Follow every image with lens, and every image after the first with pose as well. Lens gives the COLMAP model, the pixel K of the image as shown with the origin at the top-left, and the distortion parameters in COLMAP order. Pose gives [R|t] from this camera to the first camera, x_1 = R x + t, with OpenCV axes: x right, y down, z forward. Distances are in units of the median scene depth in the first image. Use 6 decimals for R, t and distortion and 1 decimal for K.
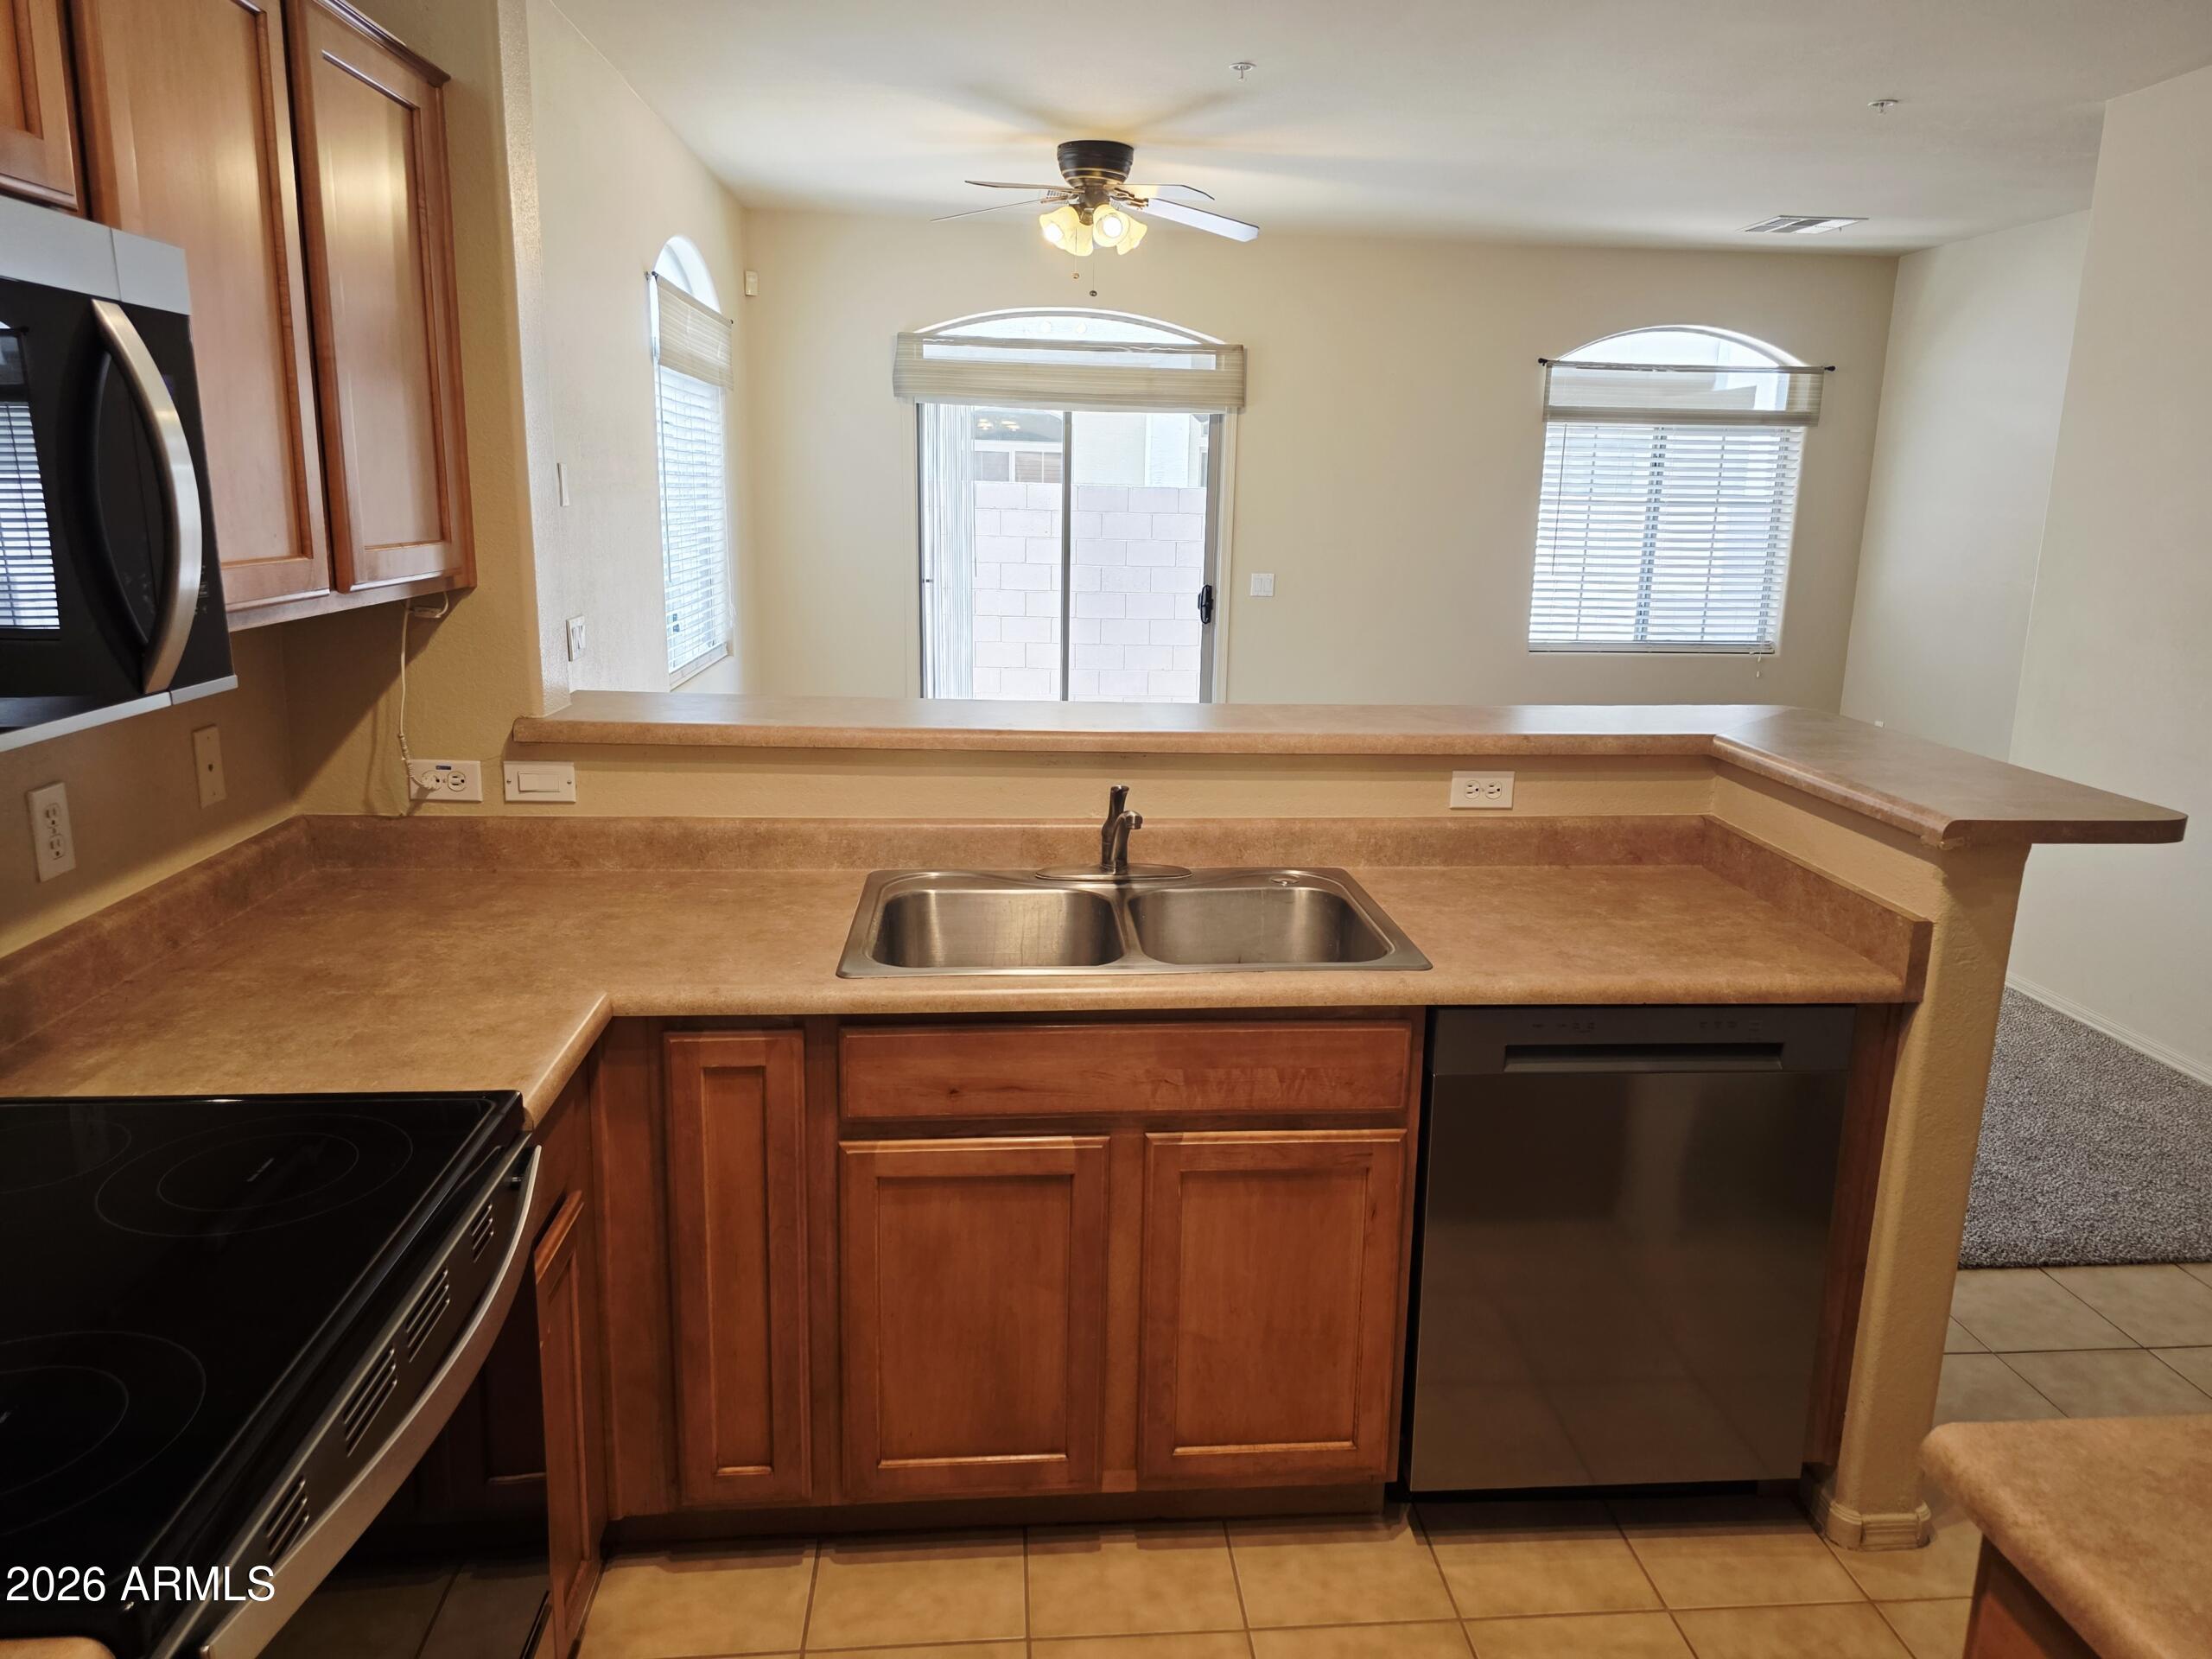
lens RADIAL K [[1496.3, 0, 1134.9], [0, 1496.3, 806.6], [0, 0, 1]] dist [0.047725, -0.038641]
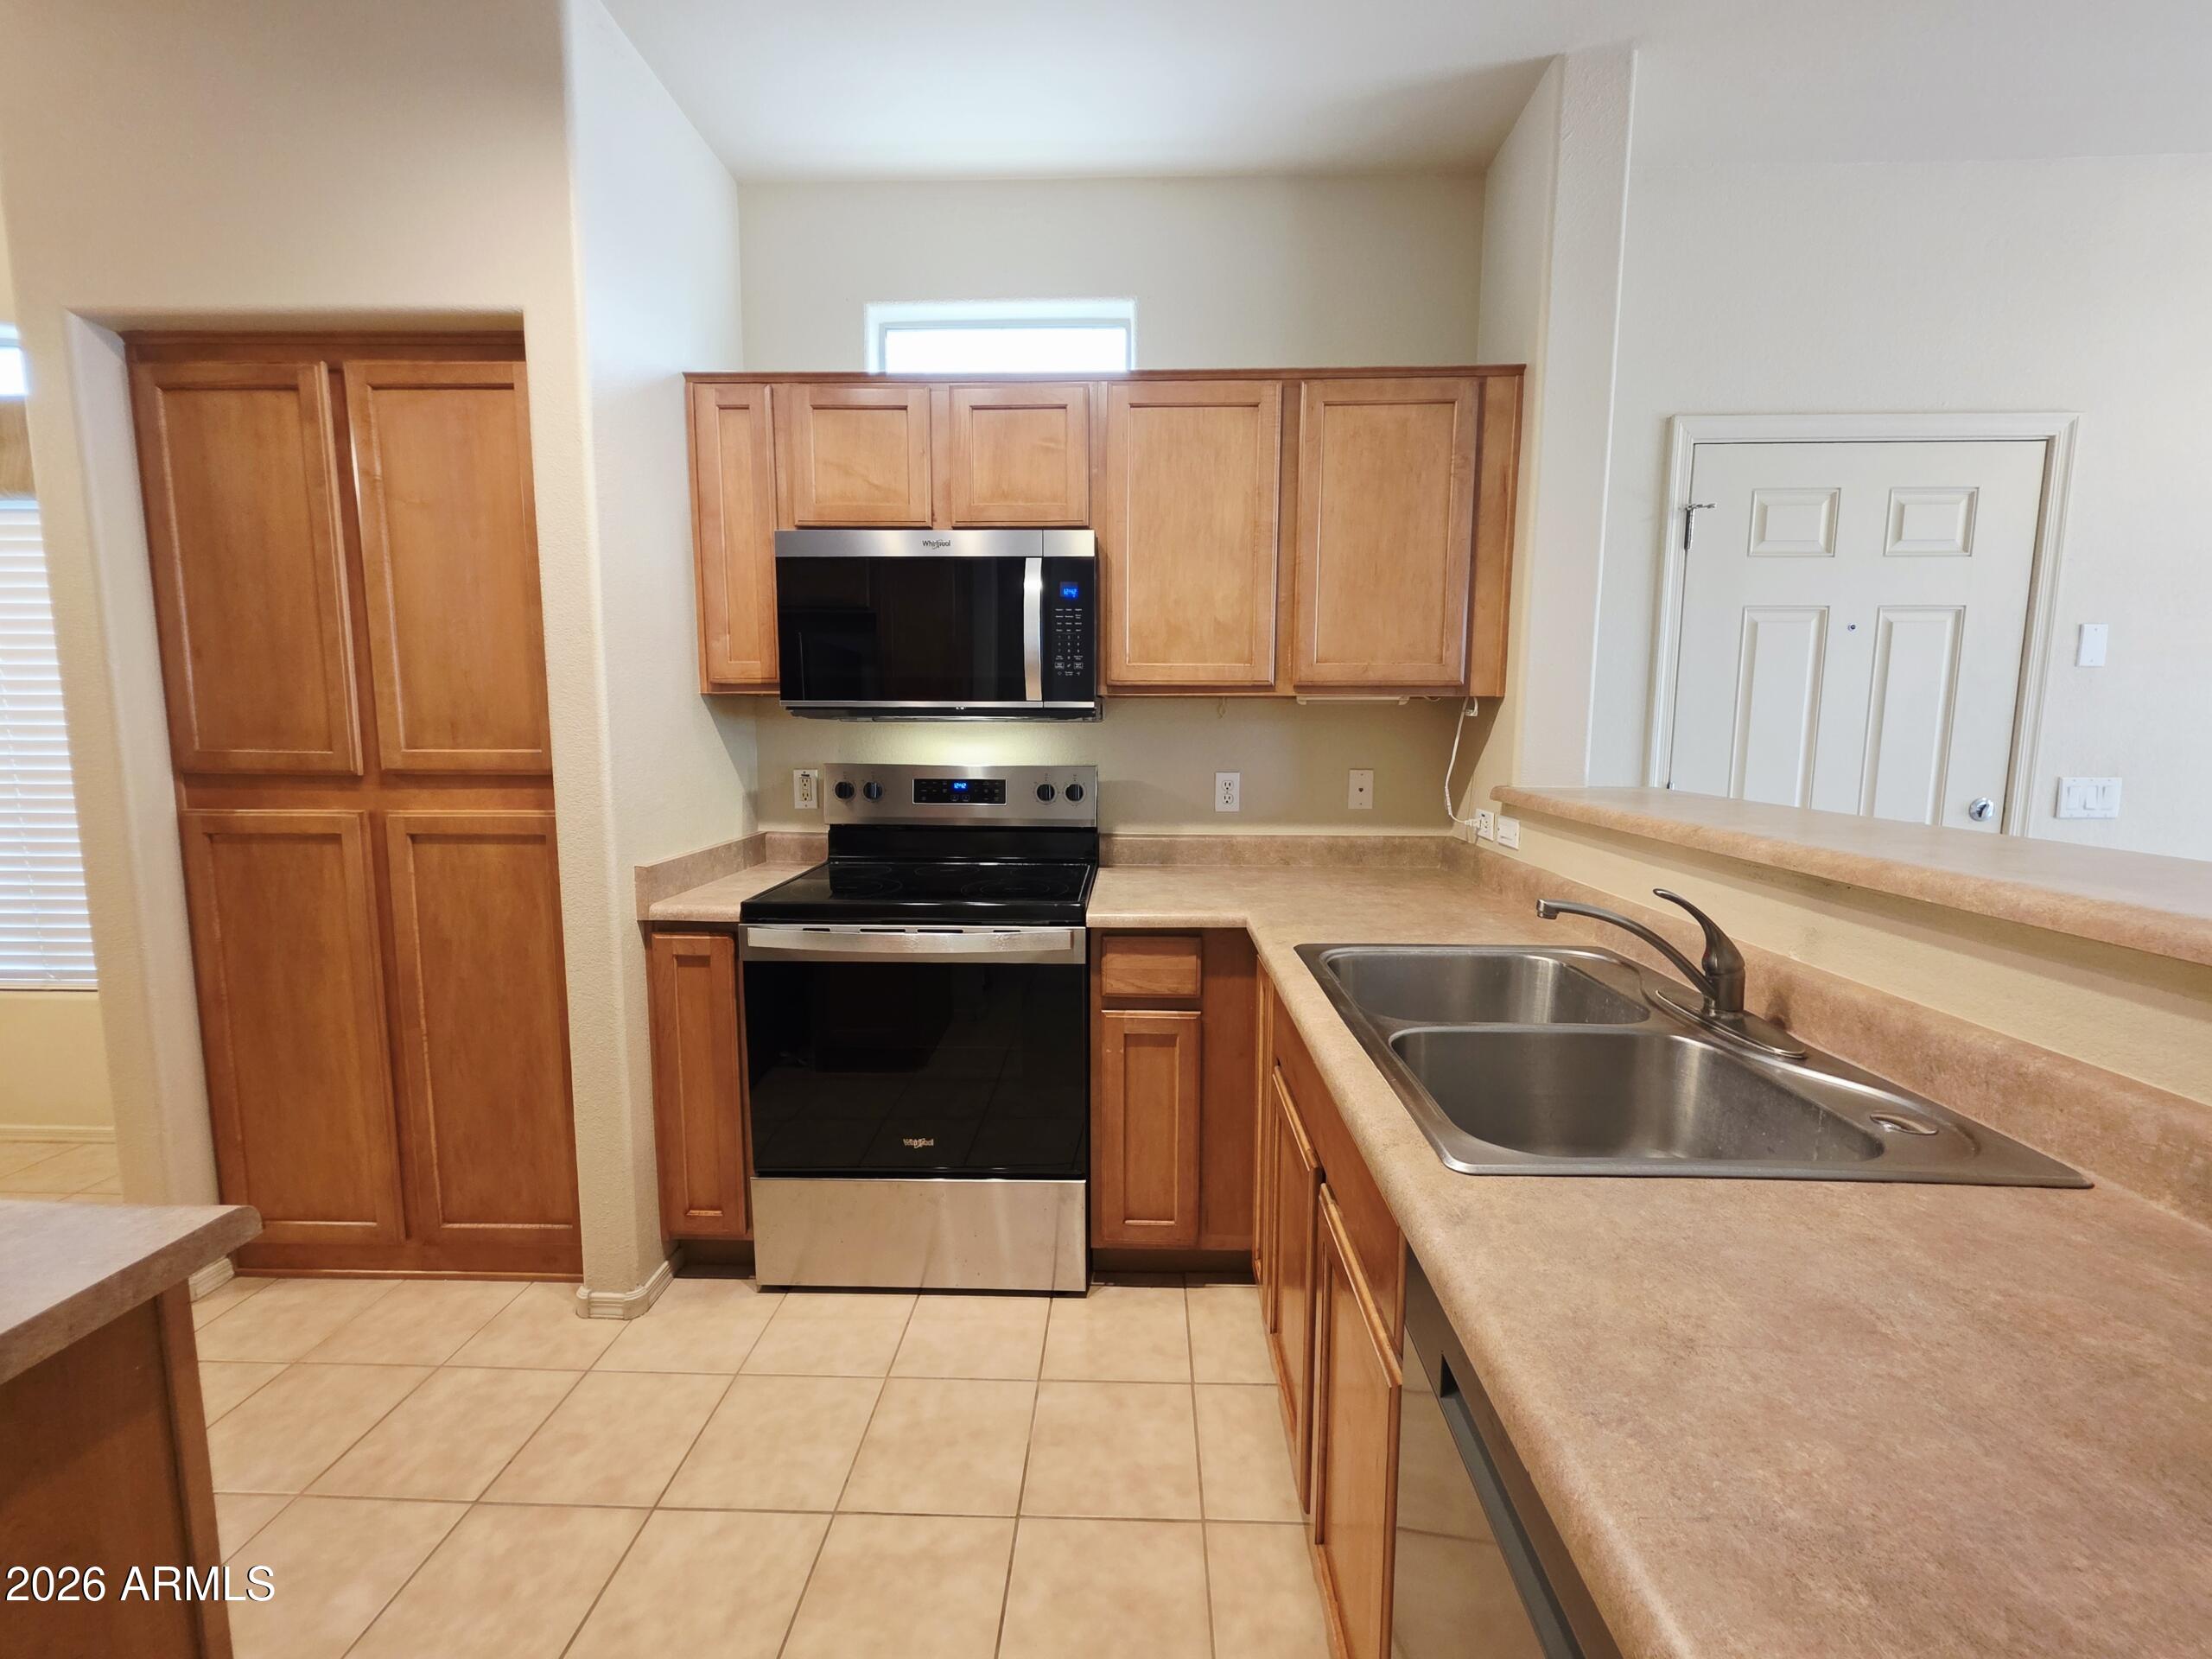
lens RADIAL K [[884.9, 0, 1115.4], [0, 884.9, 823.9], [0, 0, 1]] dist [0.007205, -0.001900]
pose [[-0.125217, 0.085782, -0.988414, 0.482633], [-0.214720, 0.970300, 0.111411, -0.037550], [0.968615, 0.226183, -0.103079, 0.729907]]
